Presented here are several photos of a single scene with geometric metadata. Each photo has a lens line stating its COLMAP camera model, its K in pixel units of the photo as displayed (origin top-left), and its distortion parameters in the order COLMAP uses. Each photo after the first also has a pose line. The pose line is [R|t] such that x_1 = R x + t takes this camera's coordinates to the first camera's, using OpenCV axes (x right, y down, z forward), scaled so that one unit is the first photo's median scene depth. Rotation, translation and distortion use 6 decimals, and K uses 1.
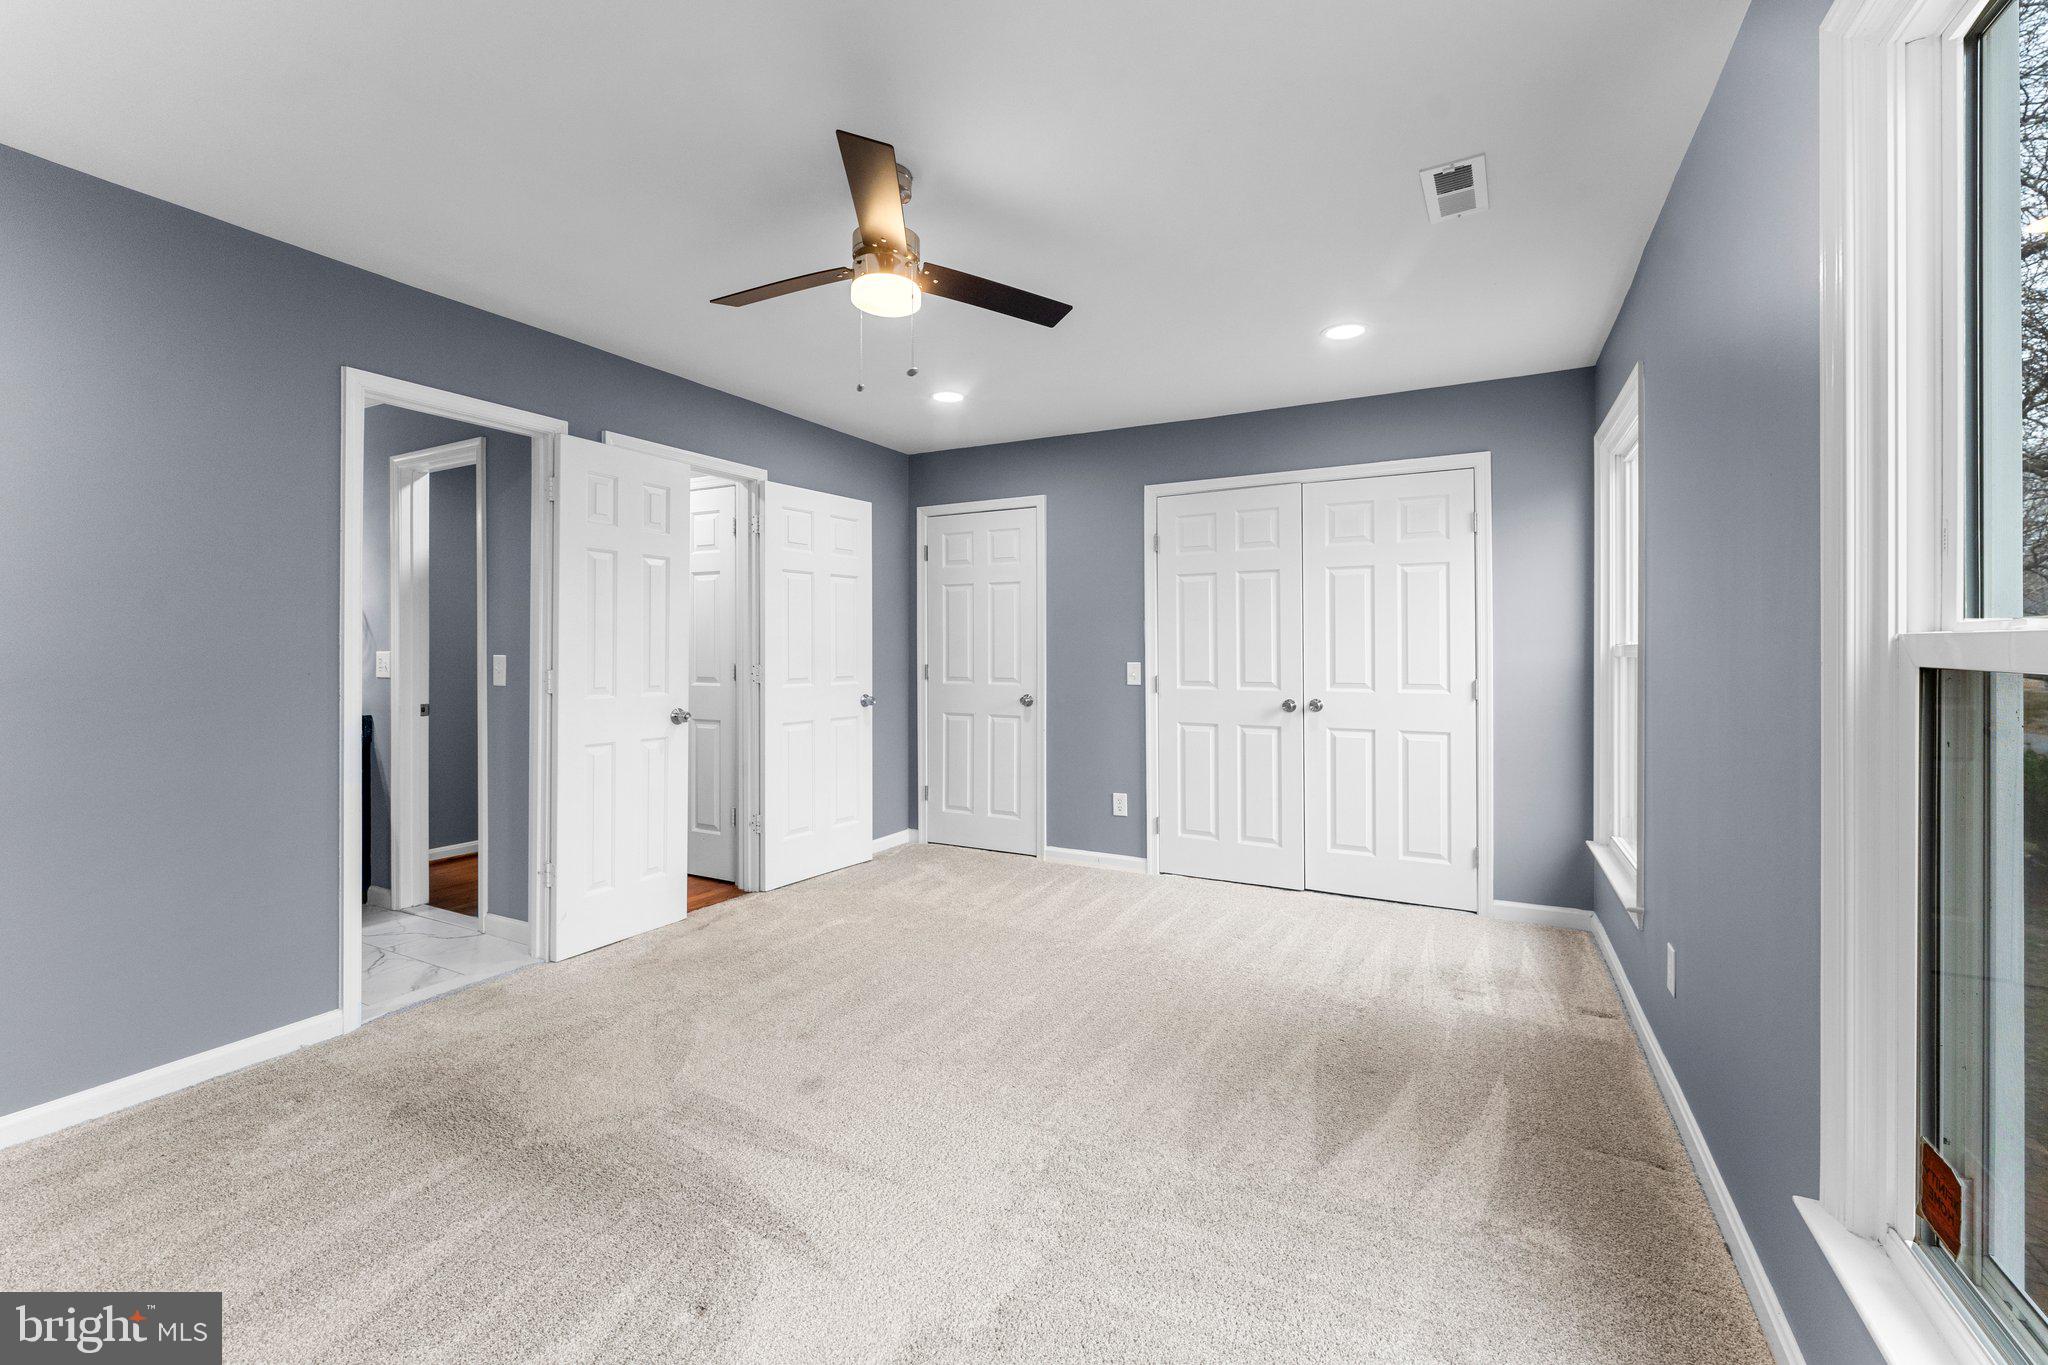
lens RADIAL K [[838.5, 0, 1027.1], [0, 838.5, 658.3], [0, 0, 1]] dist [-0.000498, -0.000077]
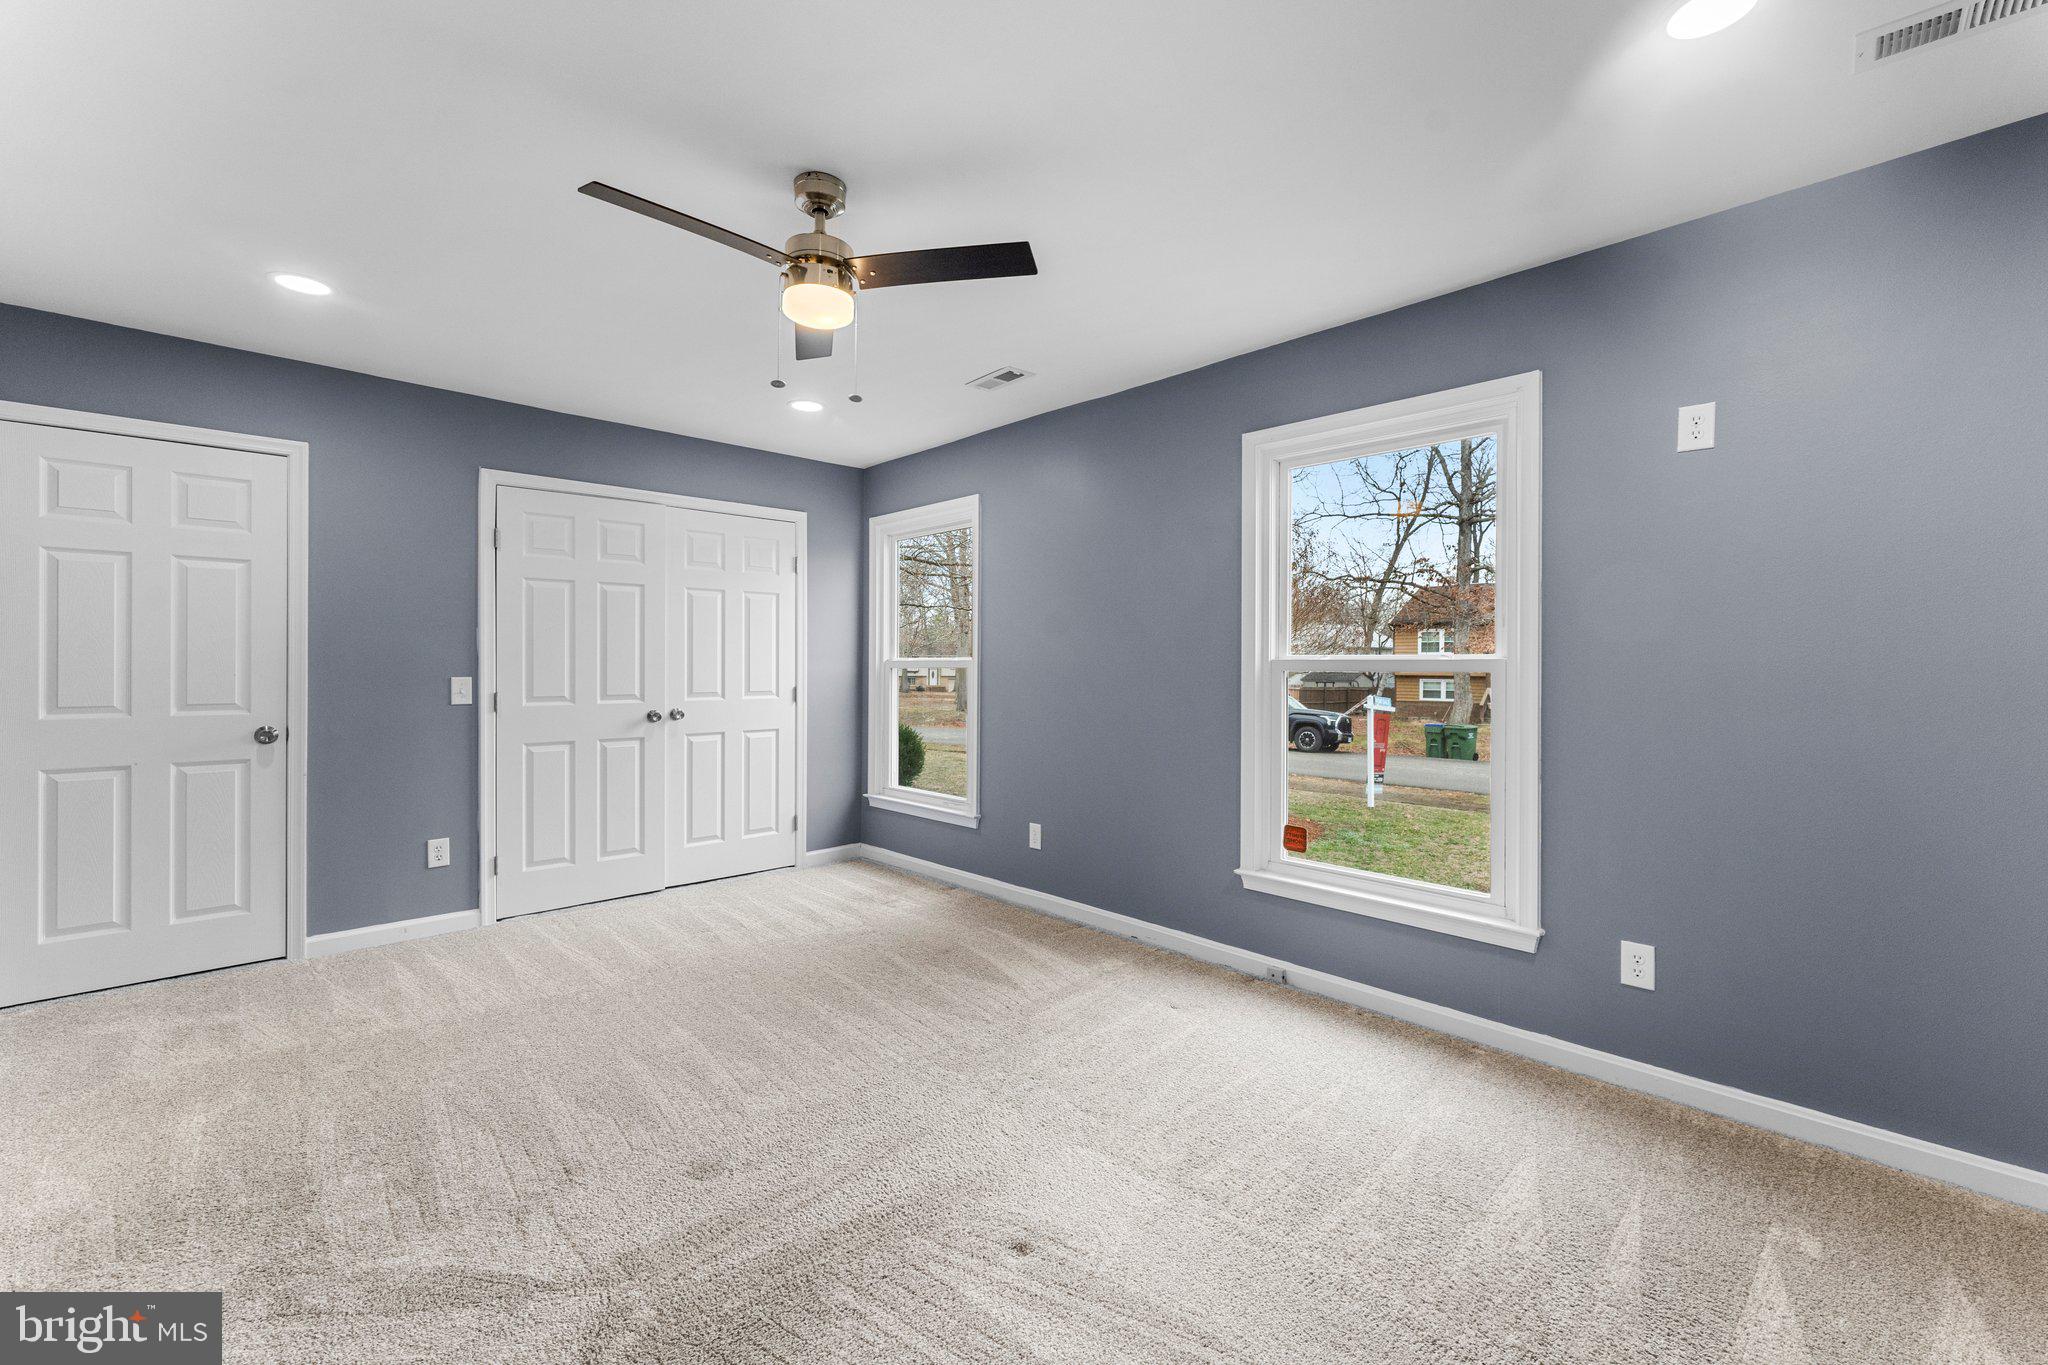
lens RADIAL K [[836.7, 0, 1024.0], [0, 836.7, 682.5], [0, 0, 1]] dist [-0.001685, -0.000227]
pose [[0.320665, -0.019787, 0.946986, -0.530375], [0.005871, 0.999804, 0.018903, -0.002531], [-0.947174, -0.000502, 0.320718, 0.230072]]
